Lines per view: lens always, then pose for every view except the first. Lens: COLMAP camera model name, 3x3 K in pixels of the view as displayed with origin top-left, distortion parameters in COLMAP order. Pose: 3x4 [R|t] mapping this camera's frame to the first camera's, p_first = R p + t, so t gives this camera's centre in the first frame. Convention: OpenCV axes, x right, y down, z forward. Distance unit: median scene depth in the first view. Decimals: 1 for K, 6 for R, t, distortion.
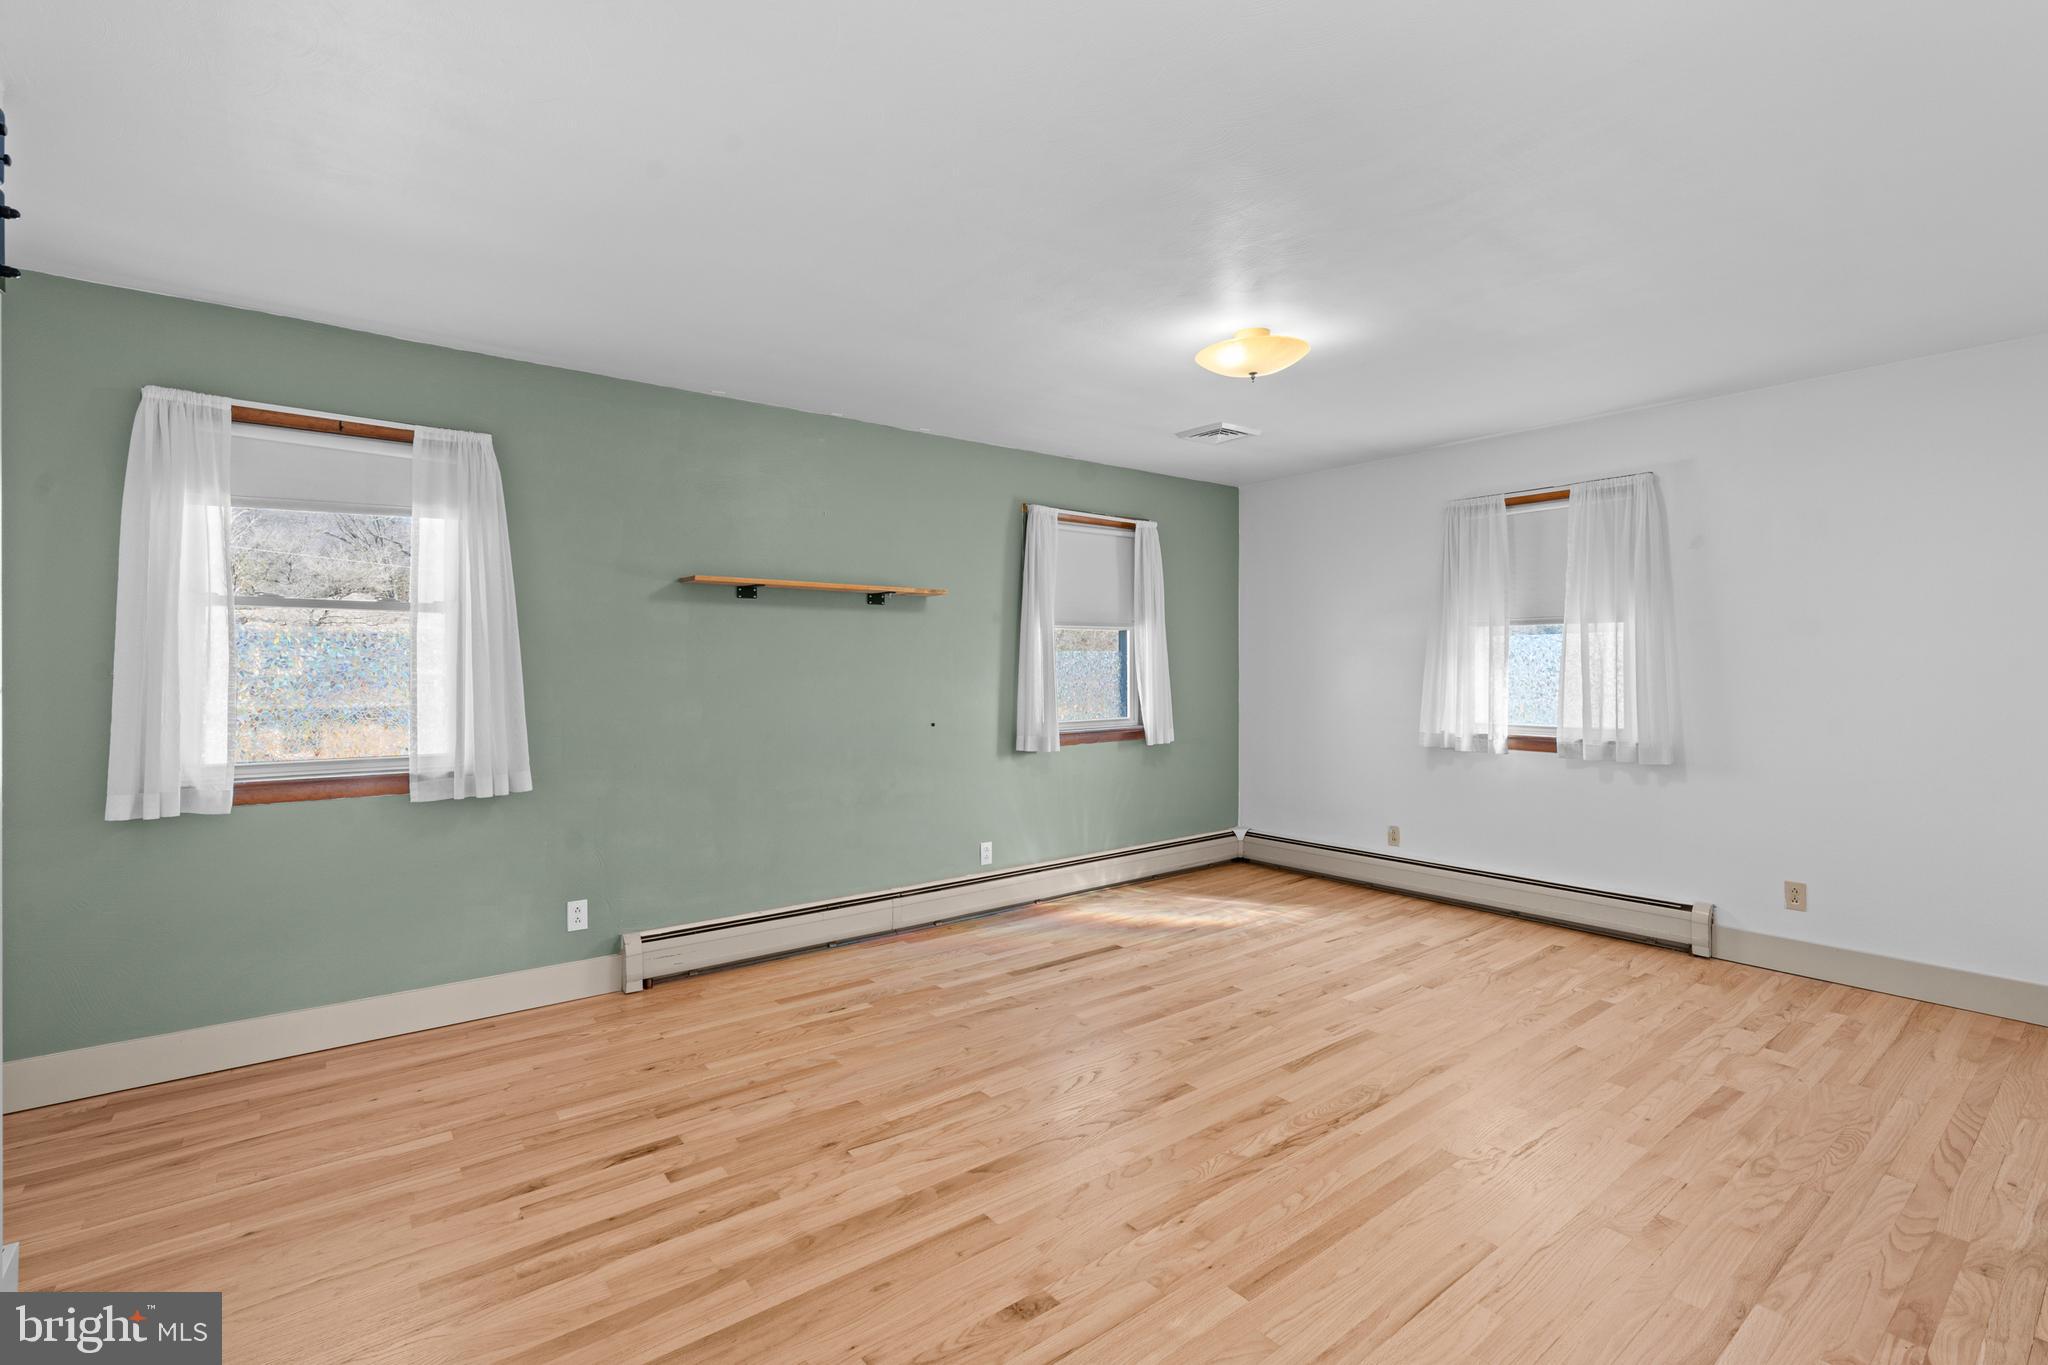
lens RADIAL K [[923.8, 0, 1026.8], [0, 923.8, 647.1], [0, 0, 1]] dist [-0.007797, 0.000452]
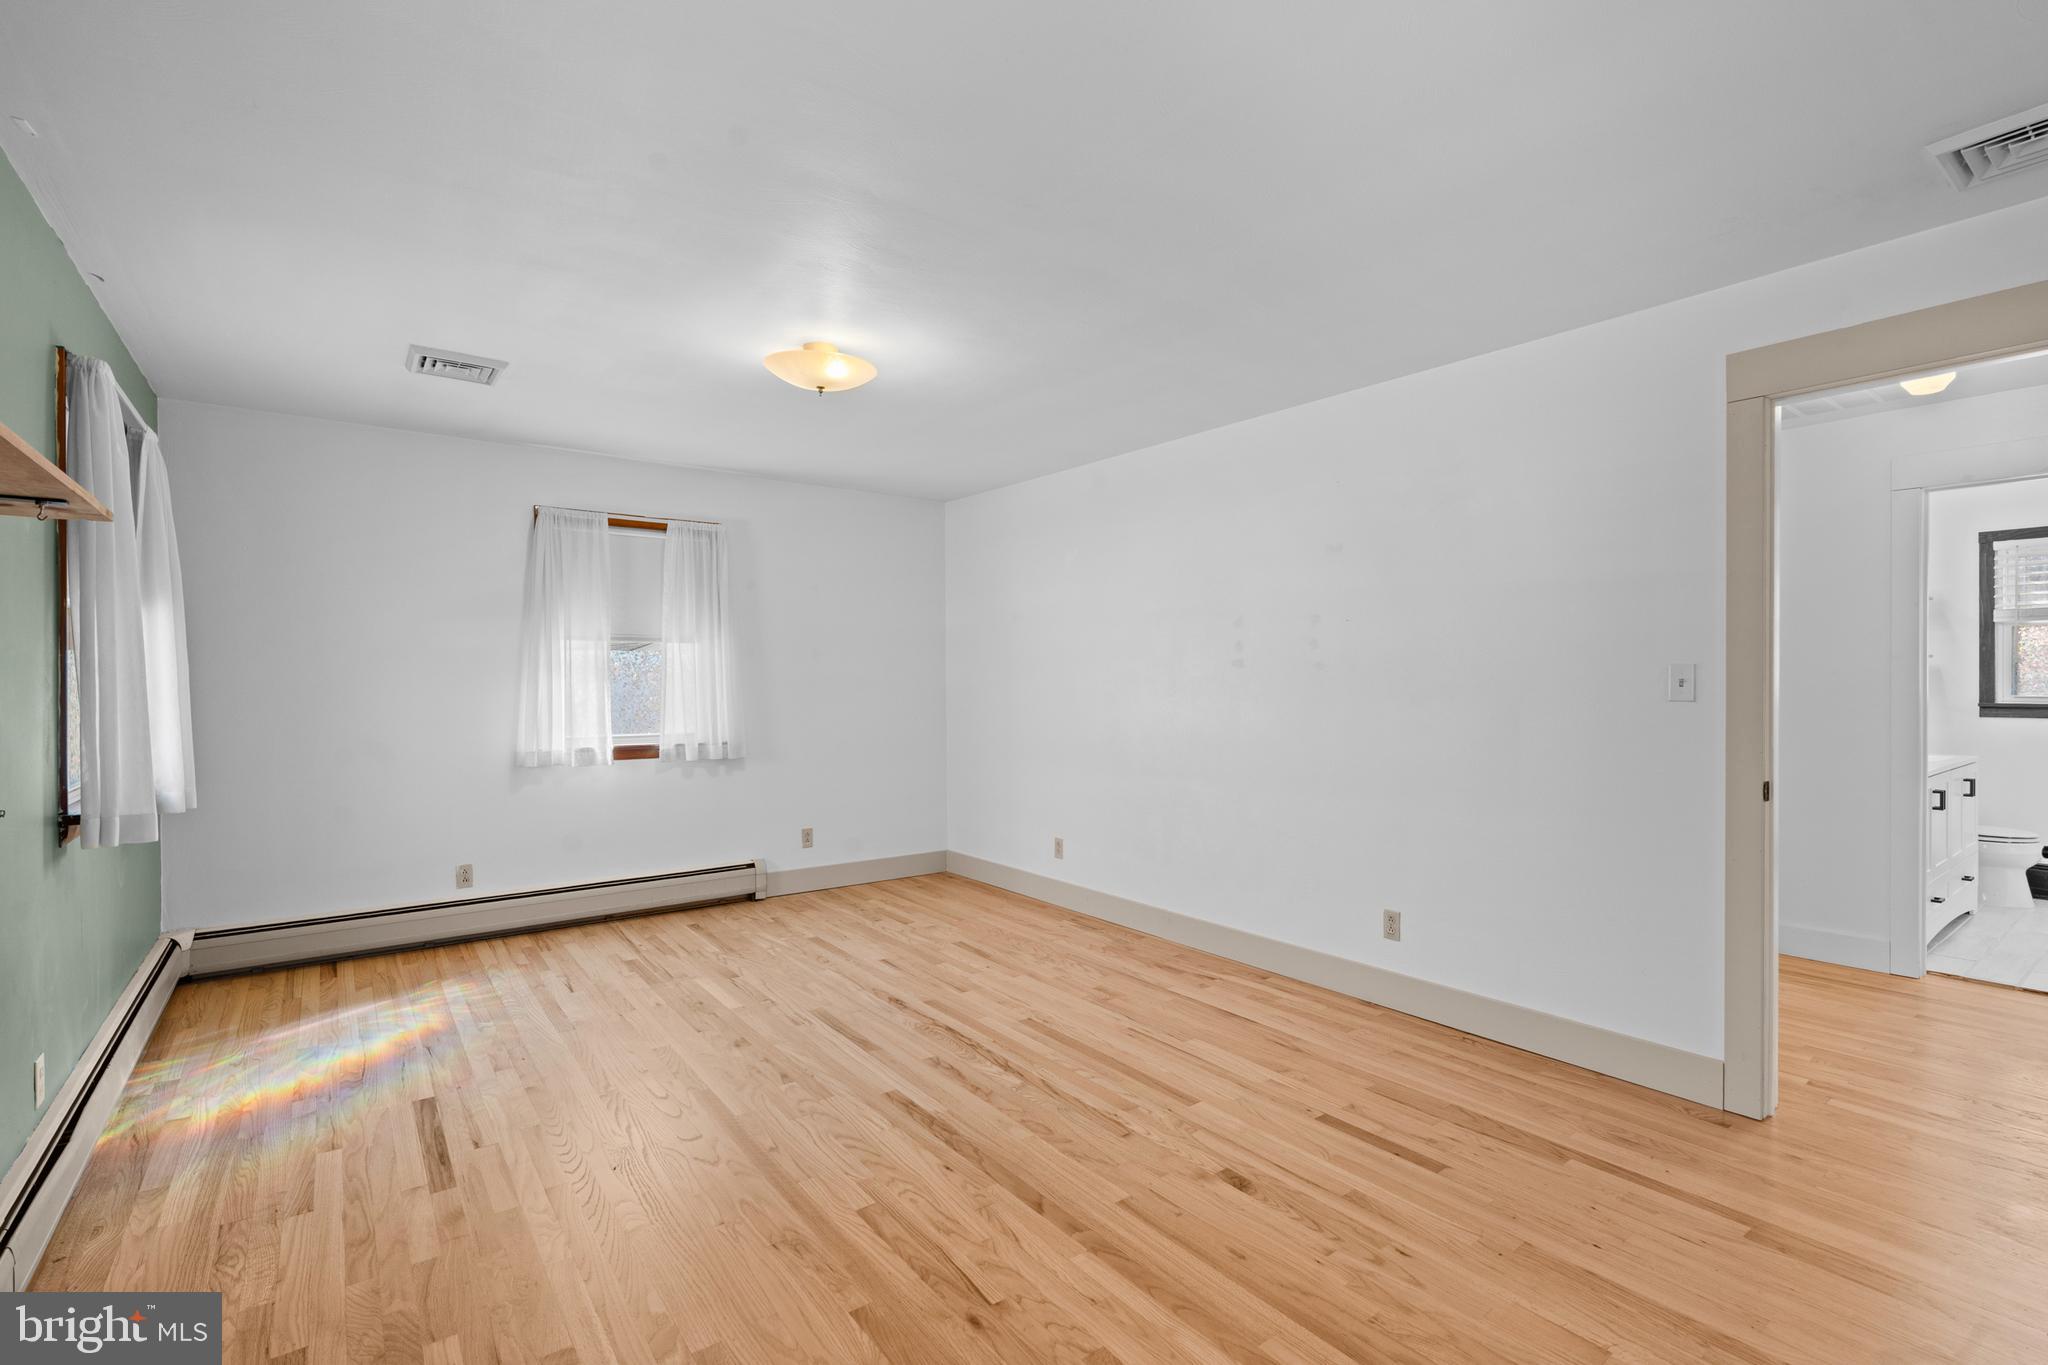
lens RADIAL K [[931.2, 0, 1032.1], [0, 931.2, 670.9], [0, 0, 1]] dist [-0.004390, 0.000964]
pose [[0.010372, 0.011941, 0.999875, -0.770854], [-0.020923, 0.999712, -0.011722, 0.018874], [-0.999727, -0.020799, 0.010619, 0.762926]]
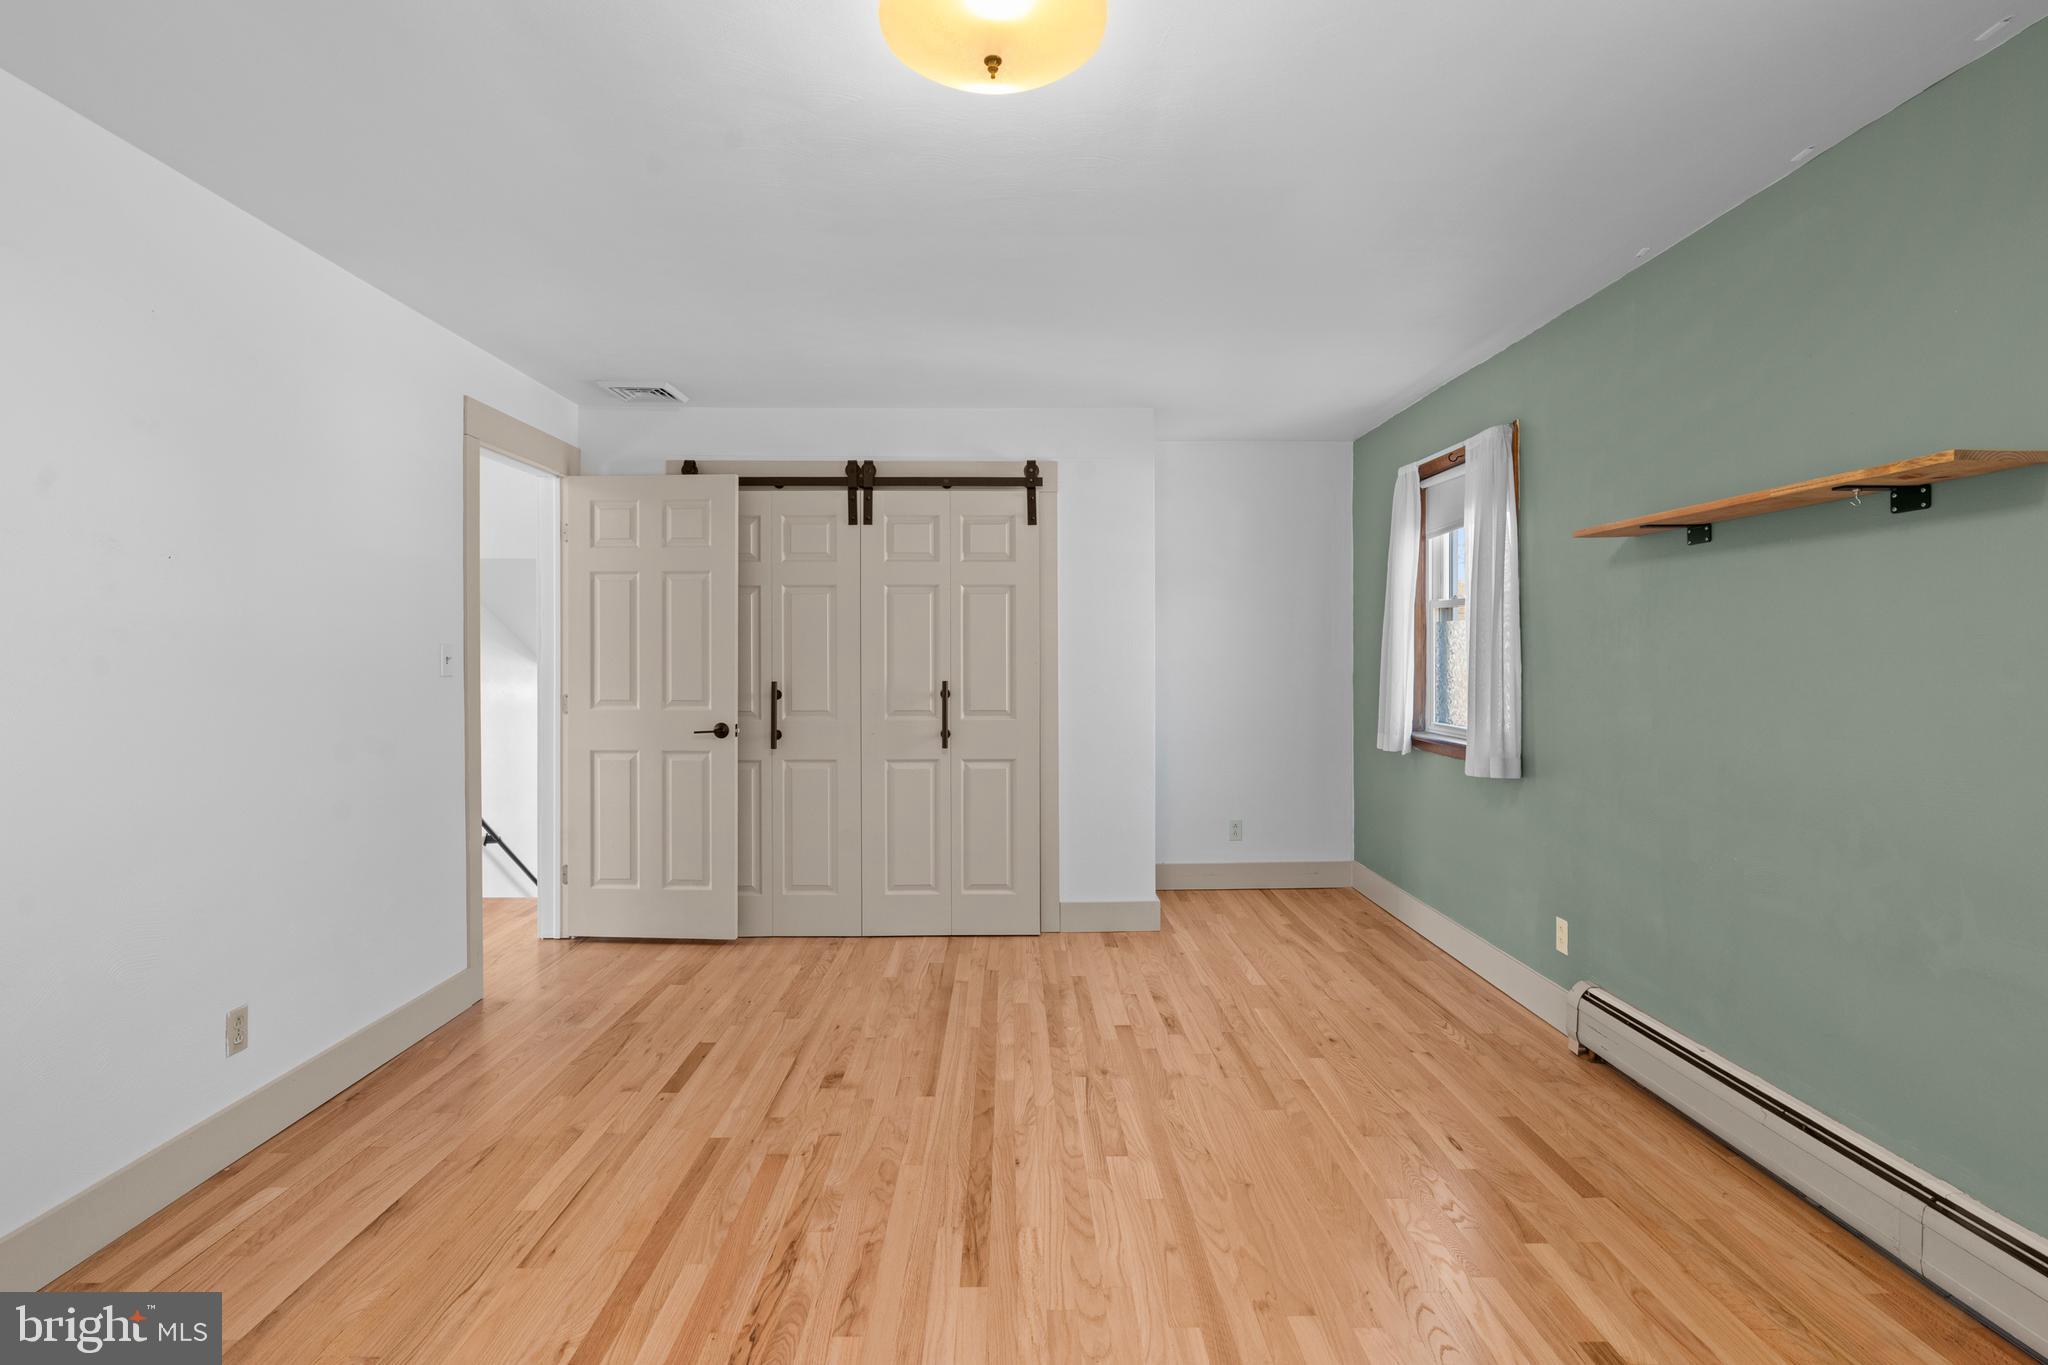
lens RADIAL K [[991.8, 0, 1019.8], [0, 991.8, 654.0], [0, 0, 1]] dist [0.001189, 0.000554]
pose [[-0.607028, 0.002152, -0.794678, 0.657758], [0.020135, 0.999717, -0.012673, 0.026946], [0.794425, -0.023693, -0.606900, 1.334583]]
